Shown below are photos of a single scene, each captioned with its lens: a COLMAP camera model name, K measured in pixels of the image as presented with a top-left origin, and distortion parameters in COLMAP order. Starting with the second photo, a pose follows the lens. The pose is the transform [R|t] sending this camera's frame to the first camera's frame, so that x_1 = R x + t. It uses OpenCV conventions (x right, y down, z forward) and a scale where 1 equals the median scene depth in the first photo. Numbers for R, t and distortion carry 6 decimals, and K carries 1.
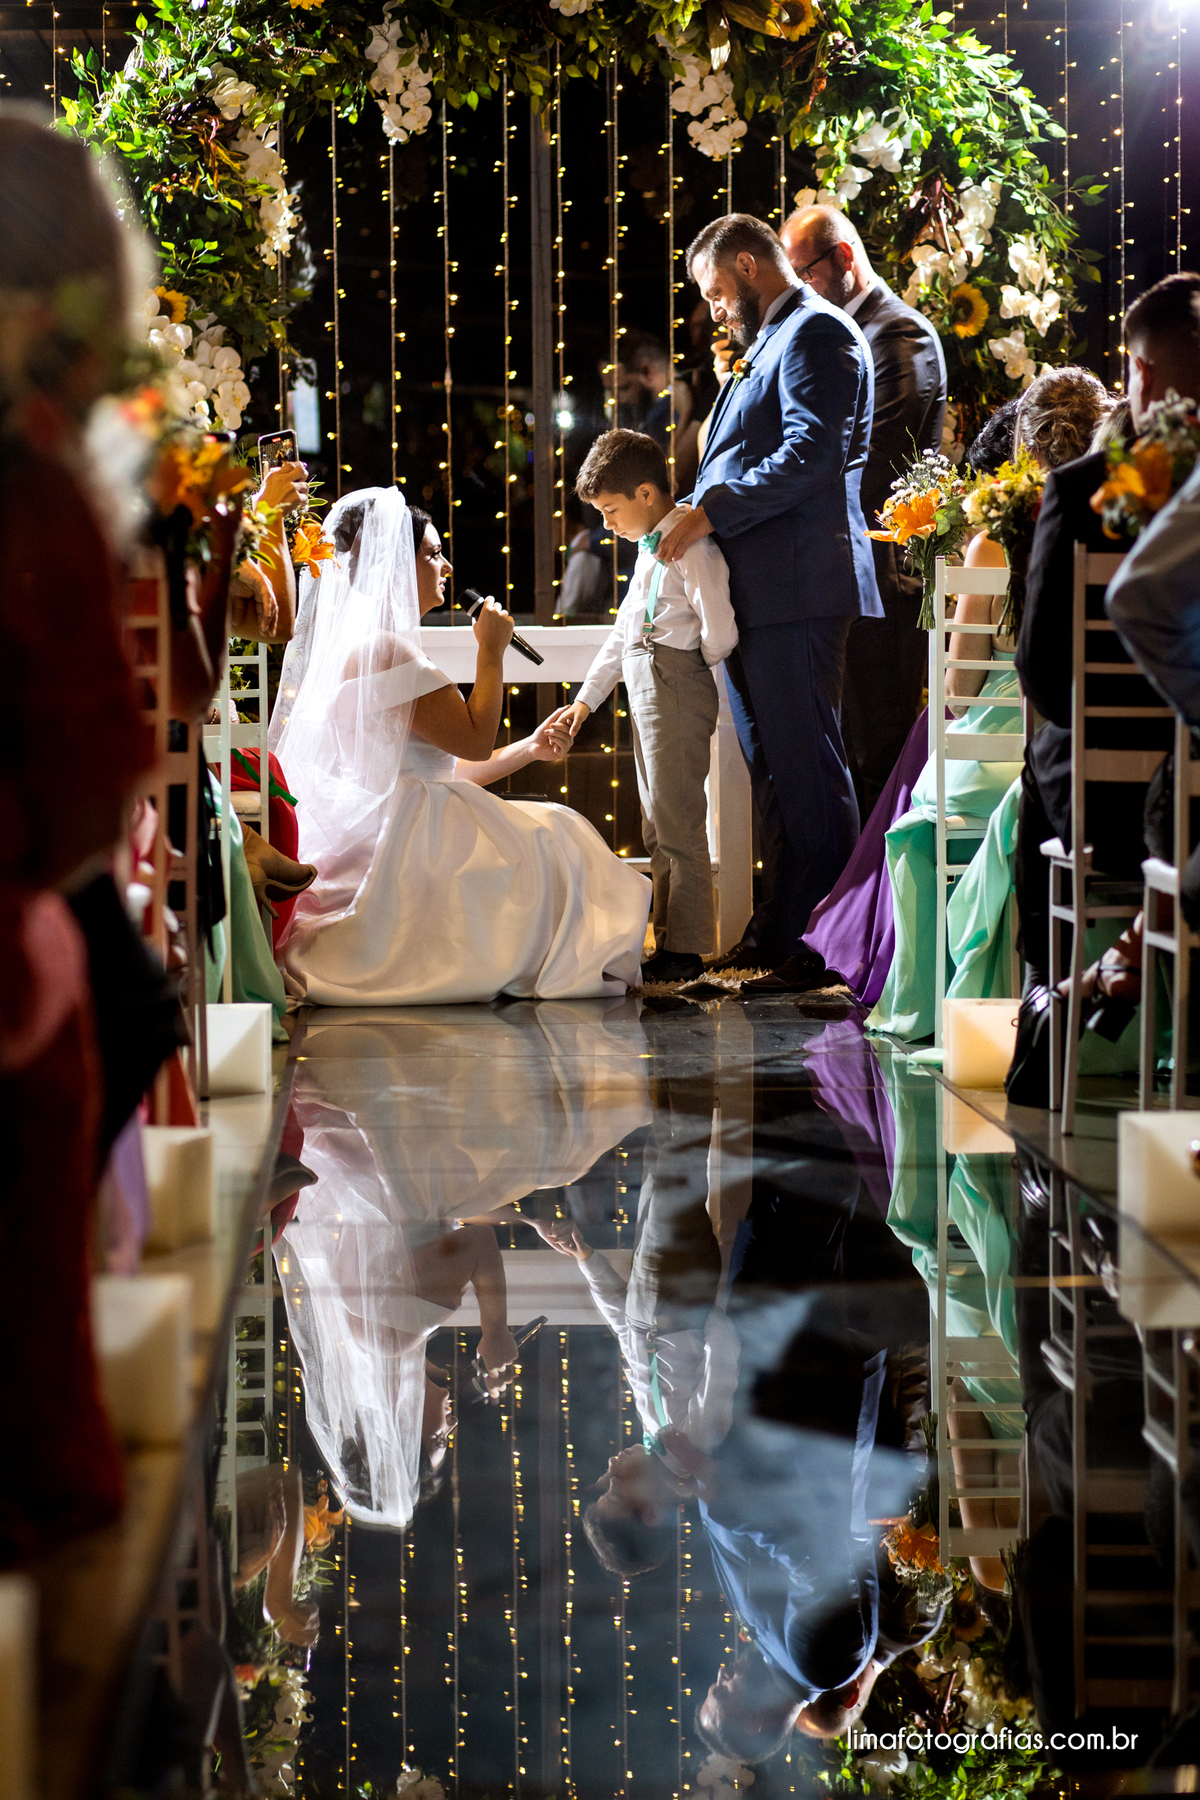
lens RADIAL K [[4612.7, 0, 600.0], [0, 4612.7, 900.0], [0, 0, 1]] dist [-0.077478, -1.339623]
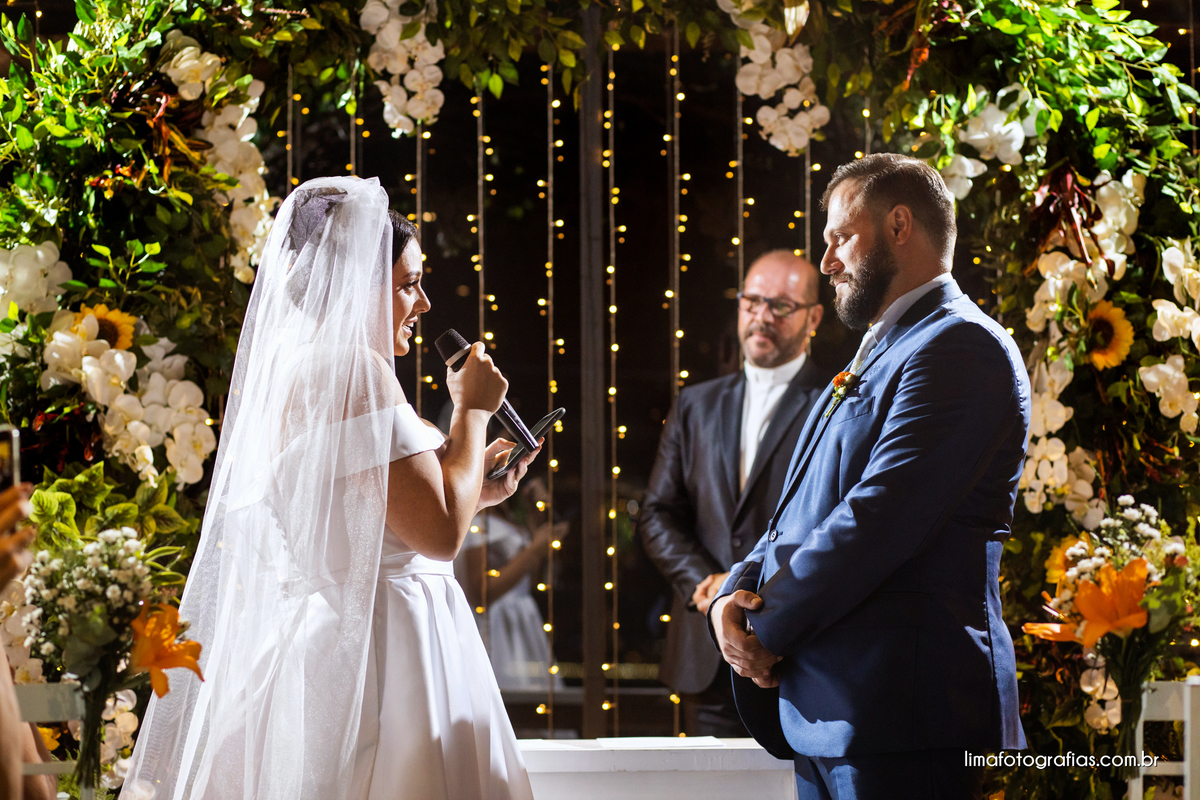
lens RADIAL K [[2591.5, 0, 600.0], [0, 2591.5, 400.0], [0, 0, 1]] dist [-0.057561, -0.273580]
pose [[0.998736, -0.001572, -0.050248, 0.014361], [-0.005924, 0.988866, -0.148691, -0.049772], [0.049922, 0.148800, 0.987606, 0.555937]]
